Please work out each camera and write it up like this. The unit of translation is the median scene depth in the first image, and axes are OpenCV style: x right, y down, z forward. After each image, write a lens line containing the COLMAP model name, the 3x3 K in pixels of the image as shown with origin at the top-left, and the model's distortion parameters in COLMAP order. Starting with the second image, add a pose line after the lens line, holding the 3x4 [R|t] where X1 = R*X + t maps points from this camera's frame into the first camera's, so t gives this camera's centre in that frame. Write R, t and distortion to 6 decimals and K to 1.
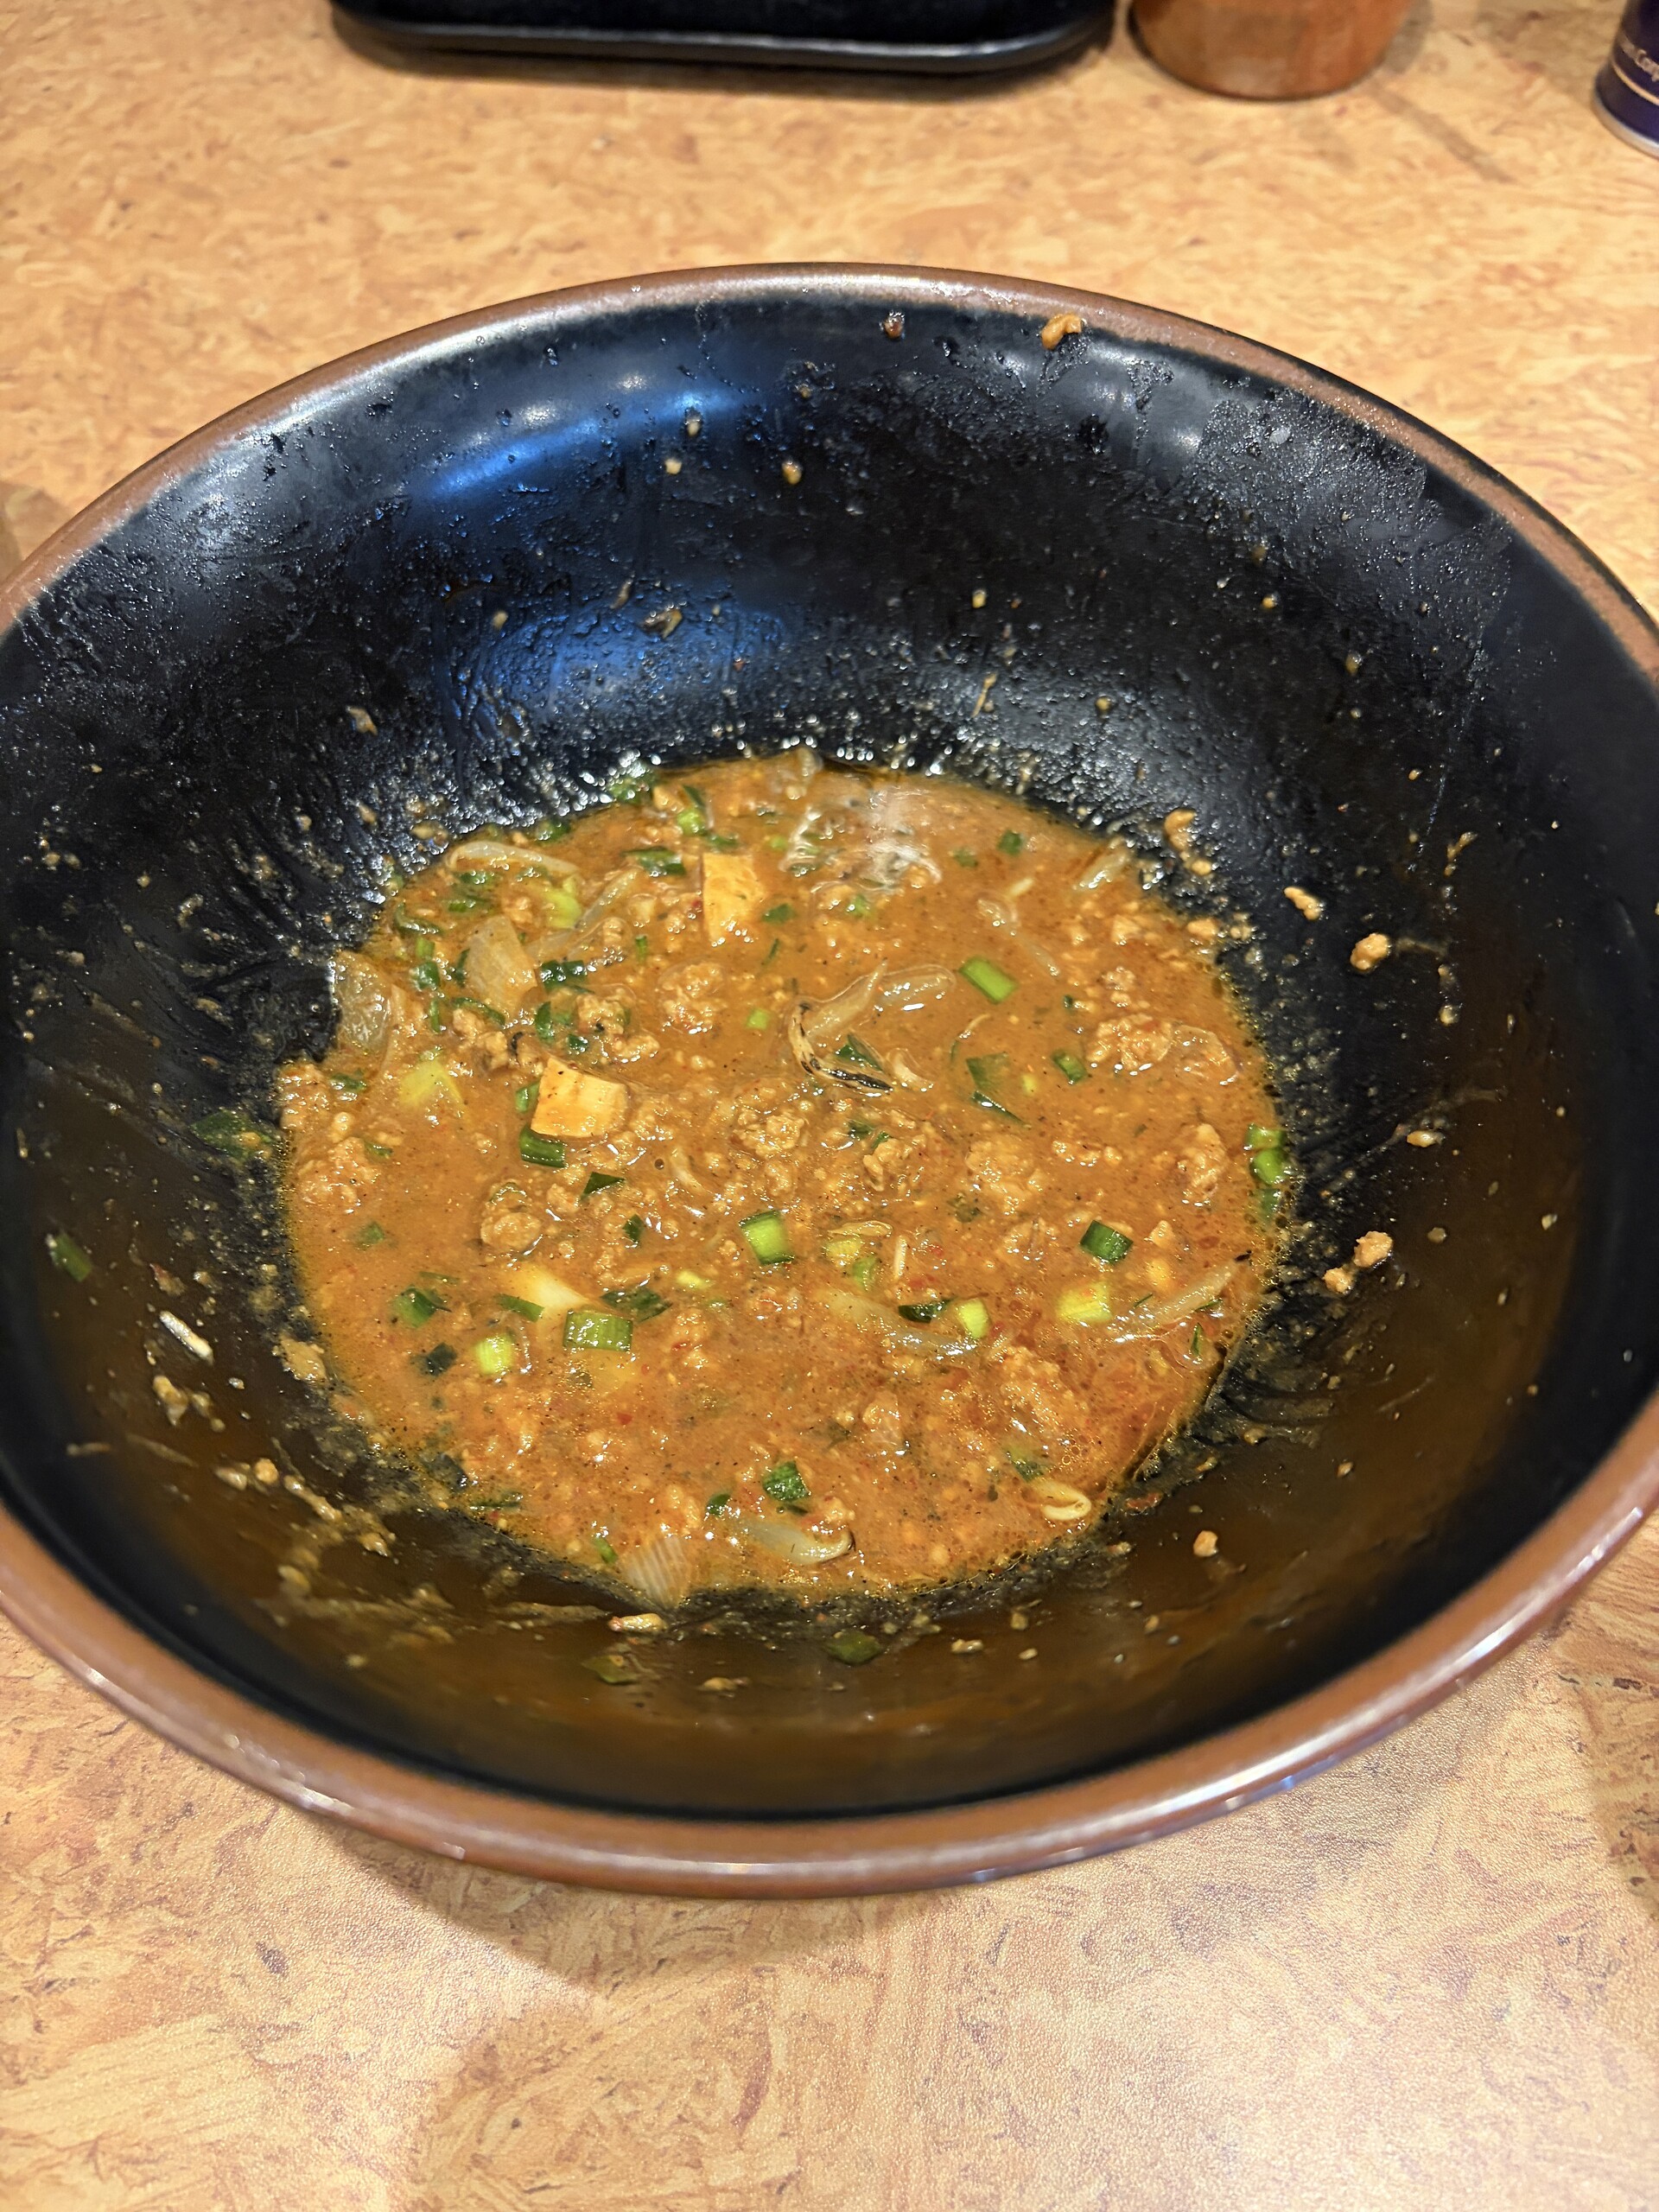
lens RADIAL K [[1669.6, 0, 829.4], [0, 1669.6, 1108.9], [0, 0, 1]] dist [0.047594, -0.091209]
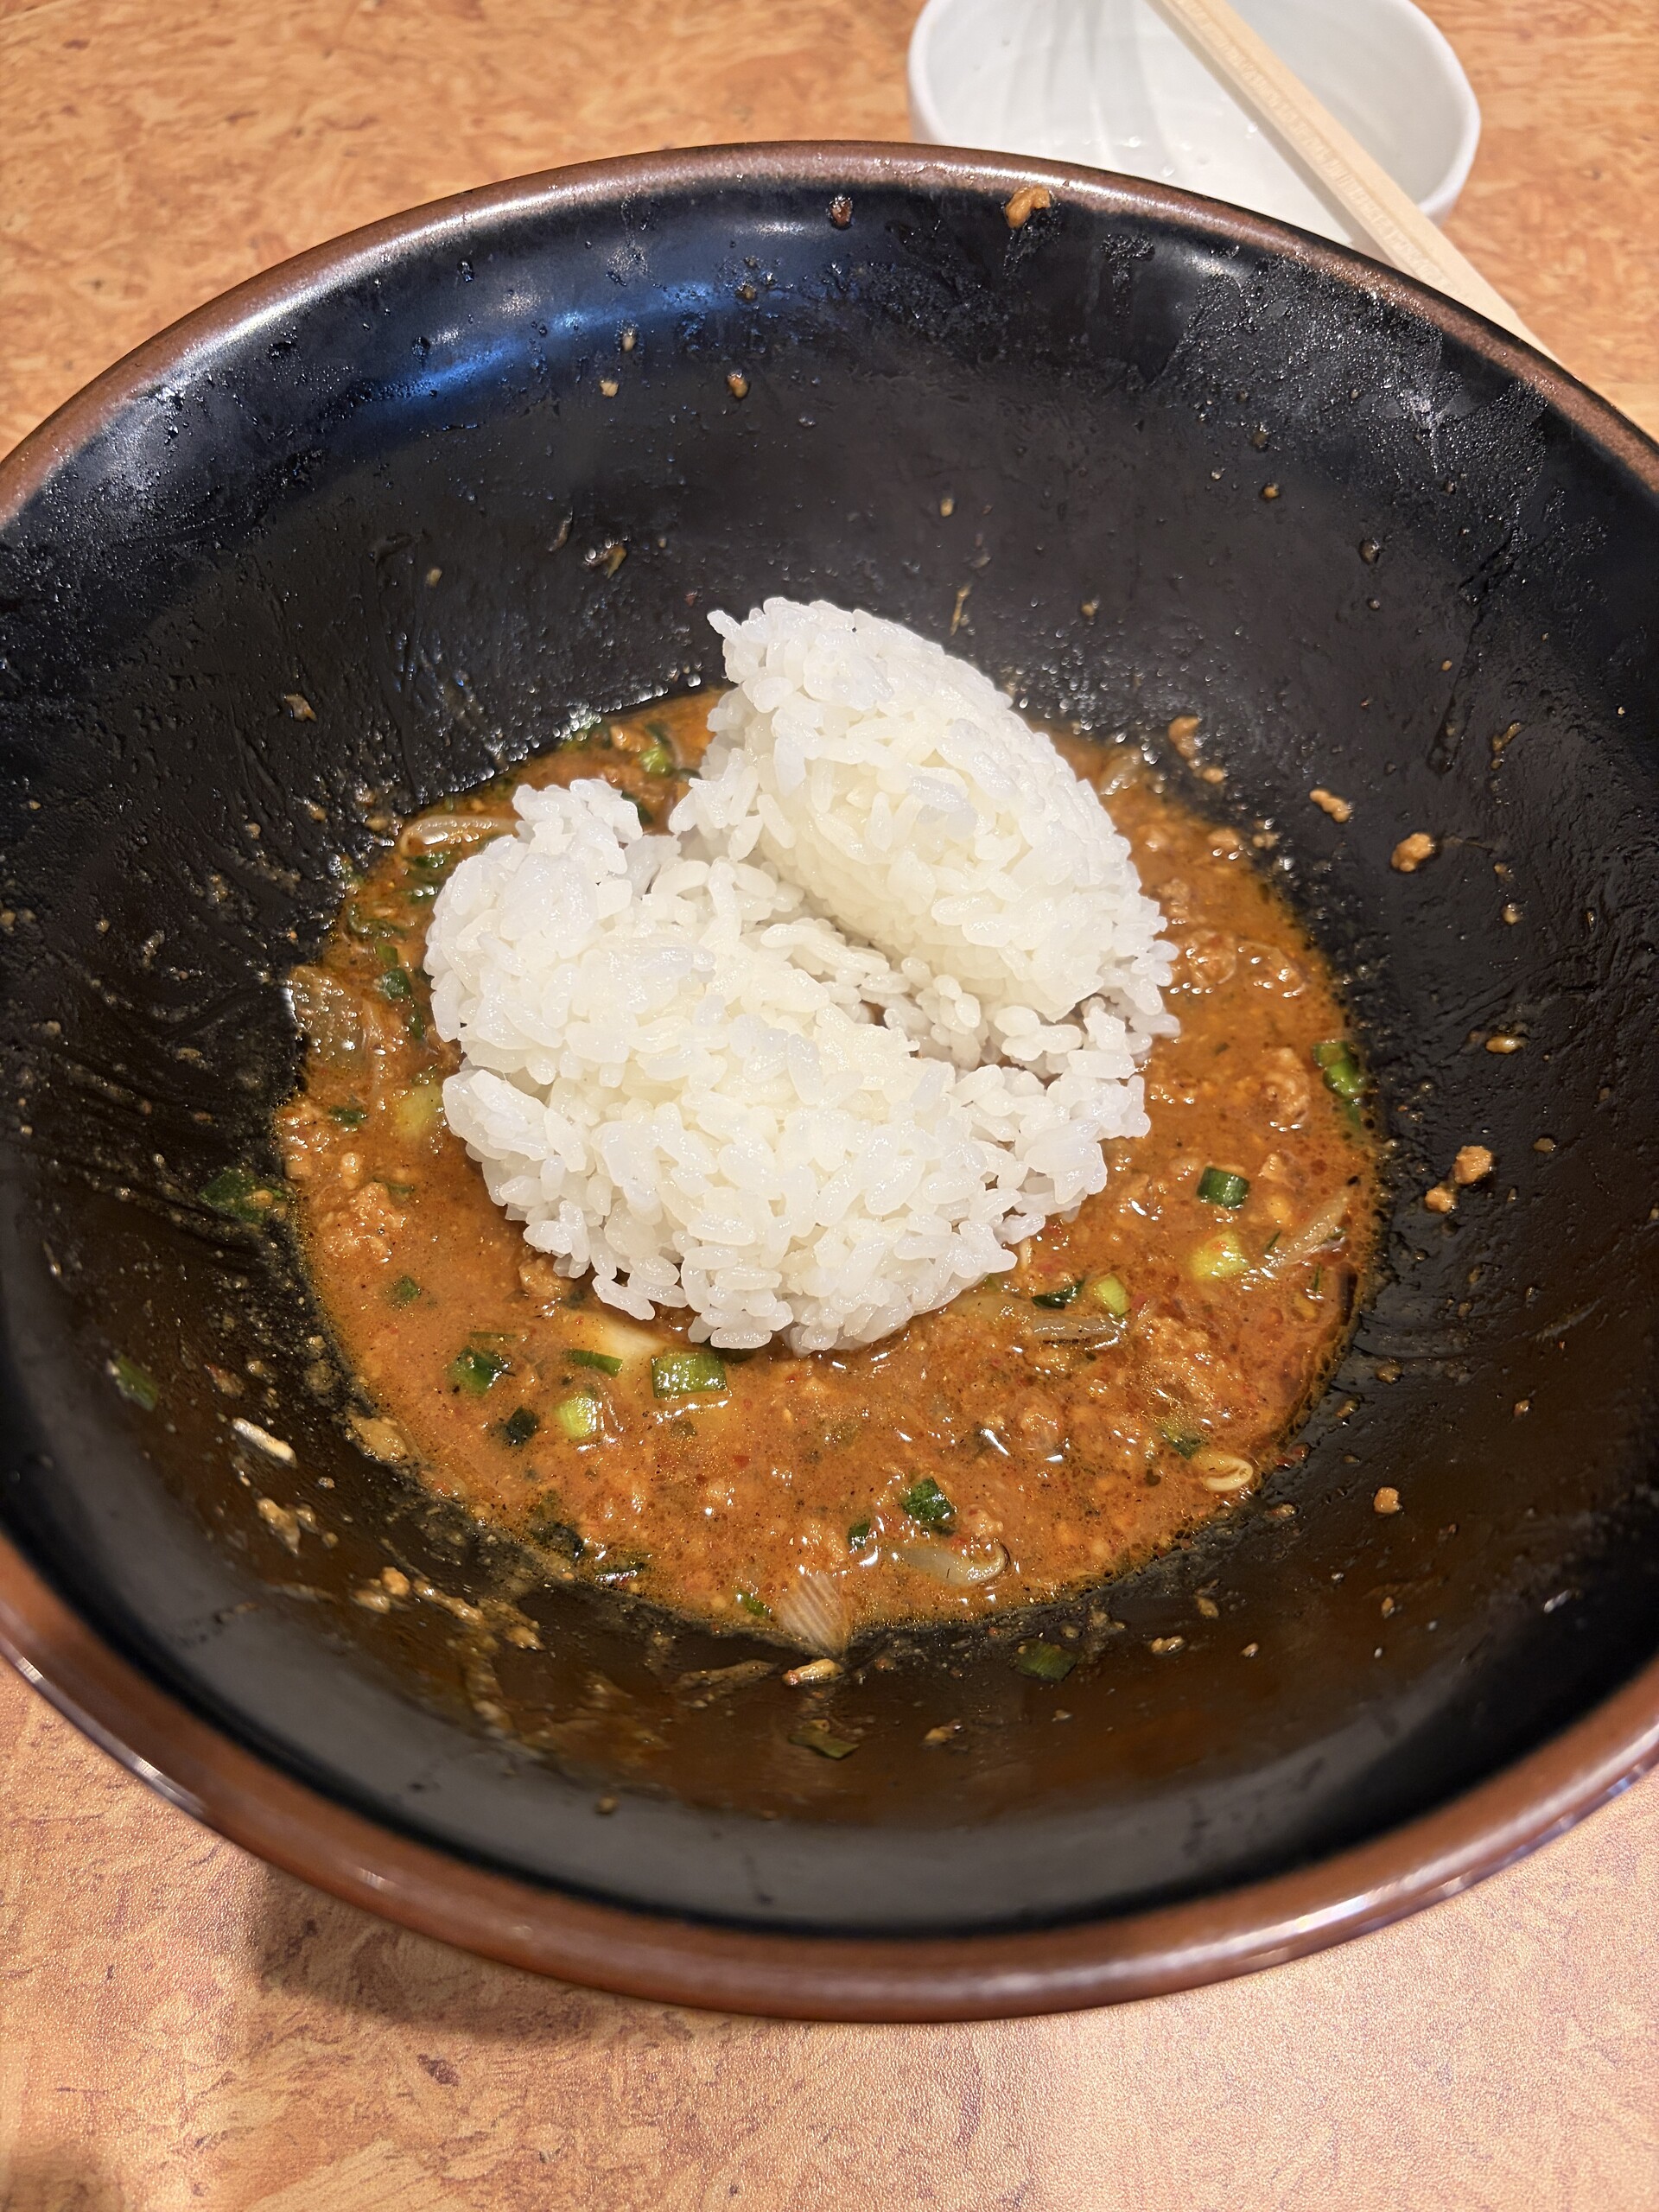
lens RADIAL K [[1679.5, 0, 829.5], [0, 1679.5, 1106.0], [0, 0, 1]] dist [0.051201, -0.100236]
pose [[0.984704, -0.125030, 0.121346, -0.146984], [0.115499, 0.989863, 0.082656, -0.068508], [-0.130450, -0.067376, 0.989163, 0.070477]]
